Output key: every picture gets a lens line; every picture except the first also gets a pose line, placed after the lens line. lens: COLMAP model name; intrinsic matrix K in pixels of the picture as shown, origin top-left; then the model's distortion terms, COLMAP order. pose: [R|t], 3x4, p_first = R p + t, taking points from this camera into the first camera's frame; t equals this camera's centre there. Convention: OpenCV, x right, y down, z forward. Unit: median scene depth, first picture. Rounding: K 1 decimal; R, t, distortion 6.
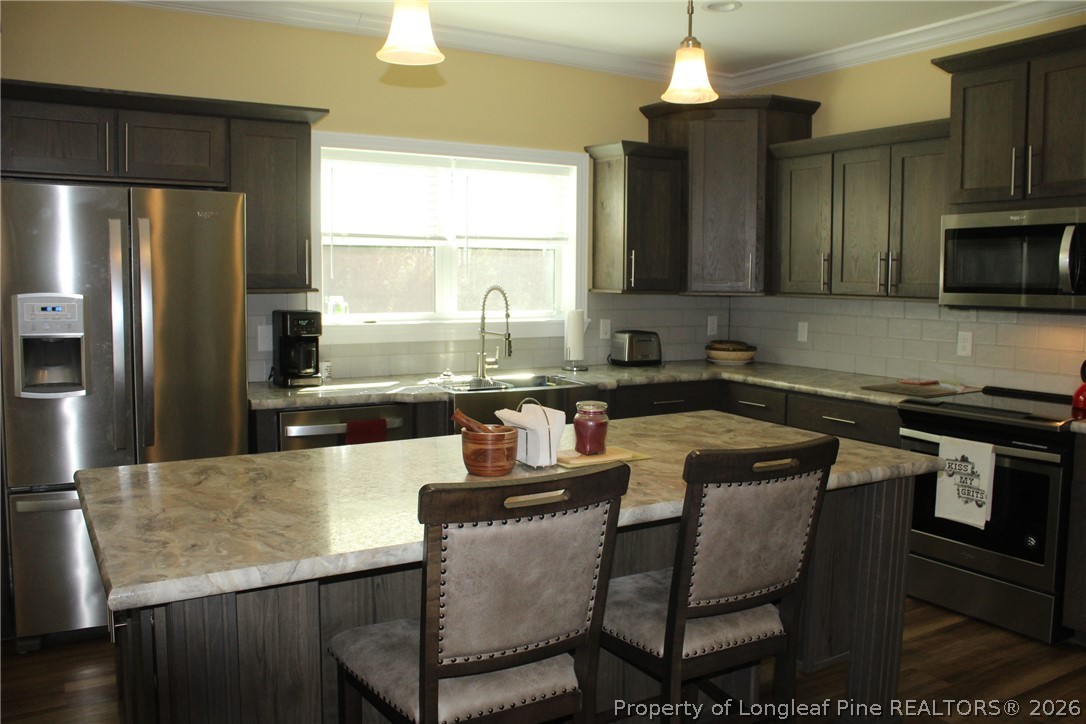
lens RADIAL K [[906.5, 0, 546.1], [0, 906.5, 361.9], [0, 0, 1]] dist [-0.146946, 0.121392]
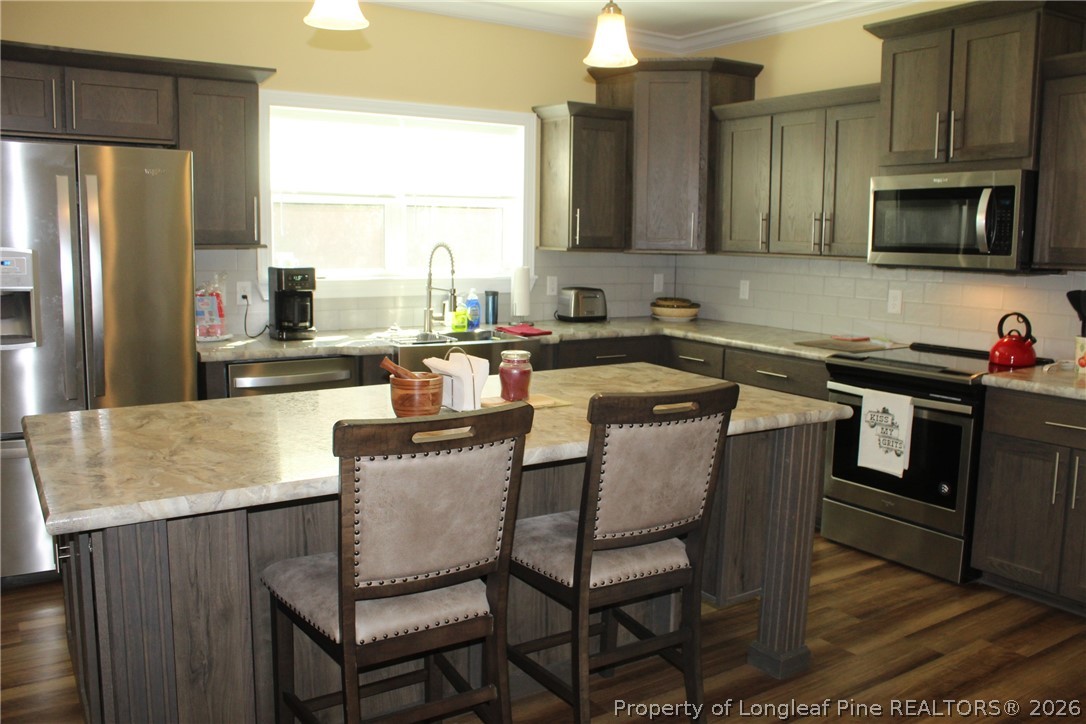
lens RADIAL K [[906.5, 0, 544.4], [0, 906.5, 361.9], [0, 0, 1]] dist [-0.146946, 0.121392]
pose [[0.999487, 0.002336, 0.031929, 0.035557], [-0.003739, 0.999027, 0.043937, 0.007165], [-0.031795, -0.044034, 0.998524, -0.041150]]
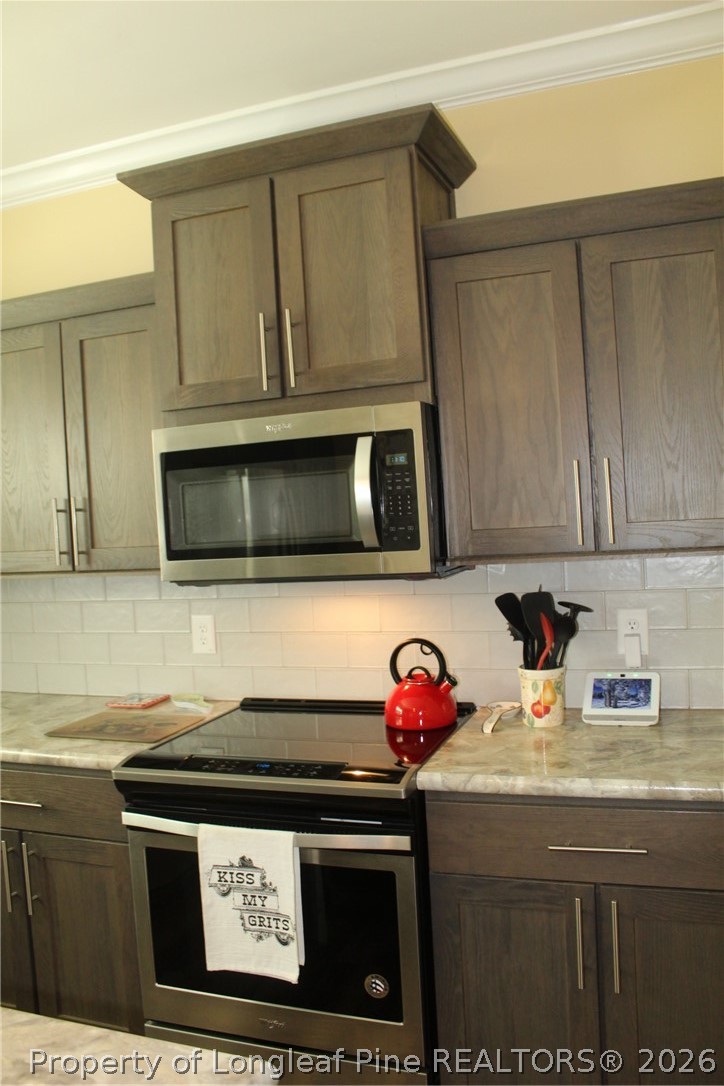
lens RADIAL K [[906.5, 0, 365.7], [0, 906.5, 526.4], [0, 0, 1]] dist [-0.146946, 0.121392]
pose [[0.780711, -0.060379, 0.621968, 0.202775], [0.119342, 0.991408, -0.053558, -0.059326], [-0.613390, 0.116040, 0.781209, 0.500198]]
